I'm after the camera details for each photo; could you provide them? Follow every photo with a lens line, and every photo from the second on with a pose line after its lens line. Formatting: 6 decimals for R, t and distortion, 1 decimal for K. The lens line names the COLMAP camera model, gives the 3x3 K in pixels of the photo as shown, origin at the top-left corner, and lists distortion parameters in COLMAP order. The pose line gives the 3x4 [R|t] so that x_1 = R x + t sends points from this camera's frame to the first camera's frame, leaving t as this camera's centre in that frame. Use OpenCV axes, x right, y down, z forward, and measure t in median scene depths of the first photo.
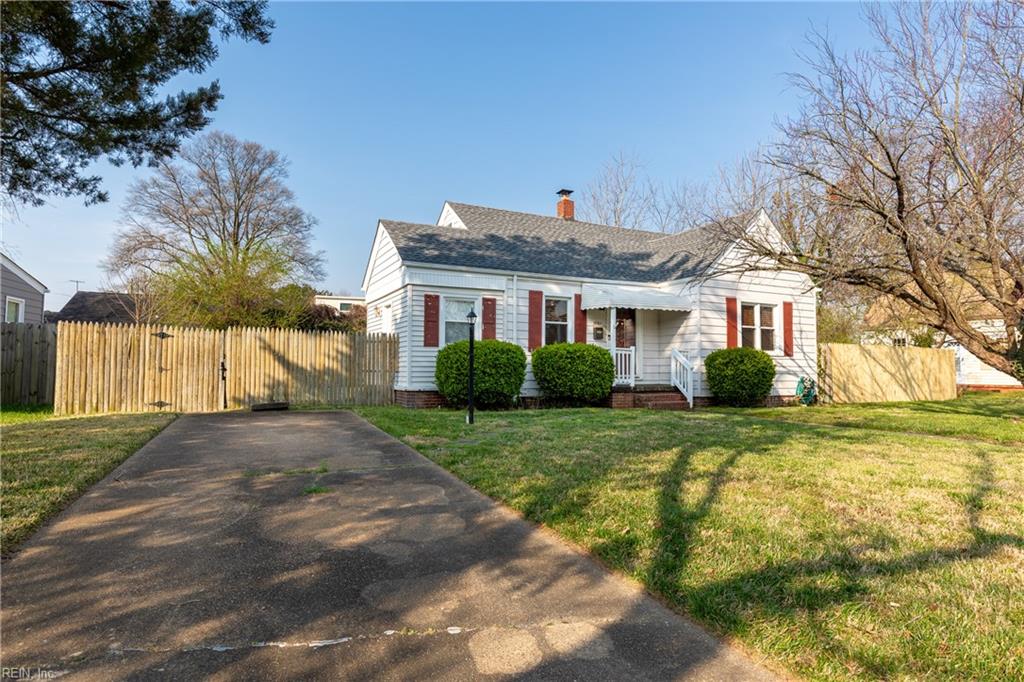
lens RADIAL K [[541.8, 0, 511.9], [0, 541.8, 356.4], [0, 0, 1]] dist [-0.001888, -0.000288]
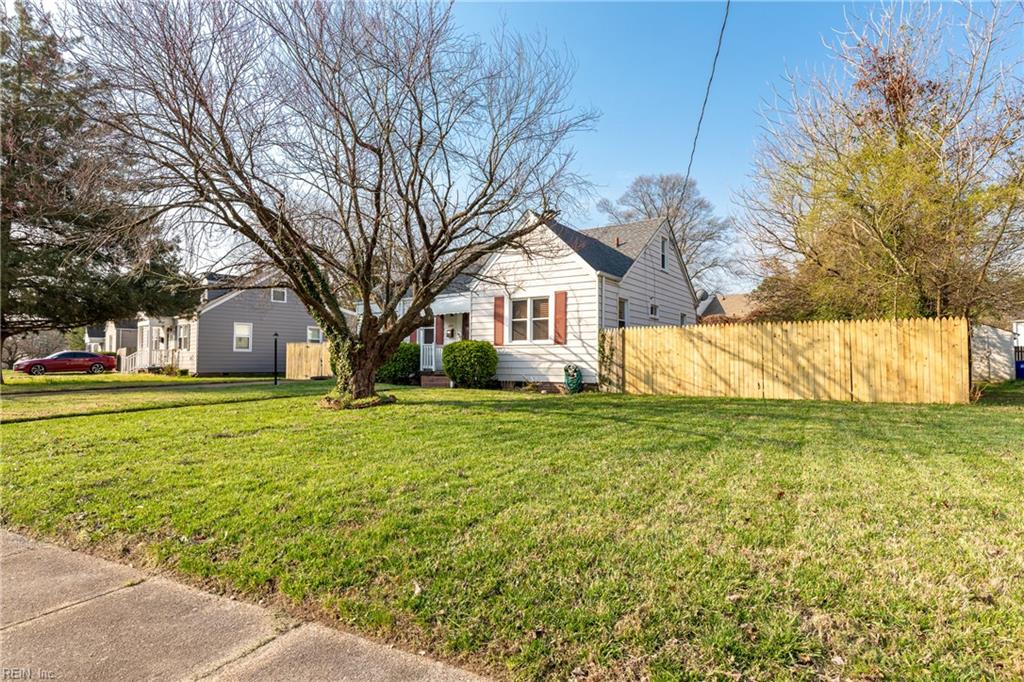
lens RADIAL K [[541.8, 0, 511.9], [0, 541.8, 356.4], [0, 0, 1]] dist [-0.001888, -0.000288]
pose [[0.518023, -0.021196, -0.855104, 1.502932], [0.012782, 0.999773, -0.017039, 0.043274], [0.855271, -0.002103, 0.518176, 0.442004]]
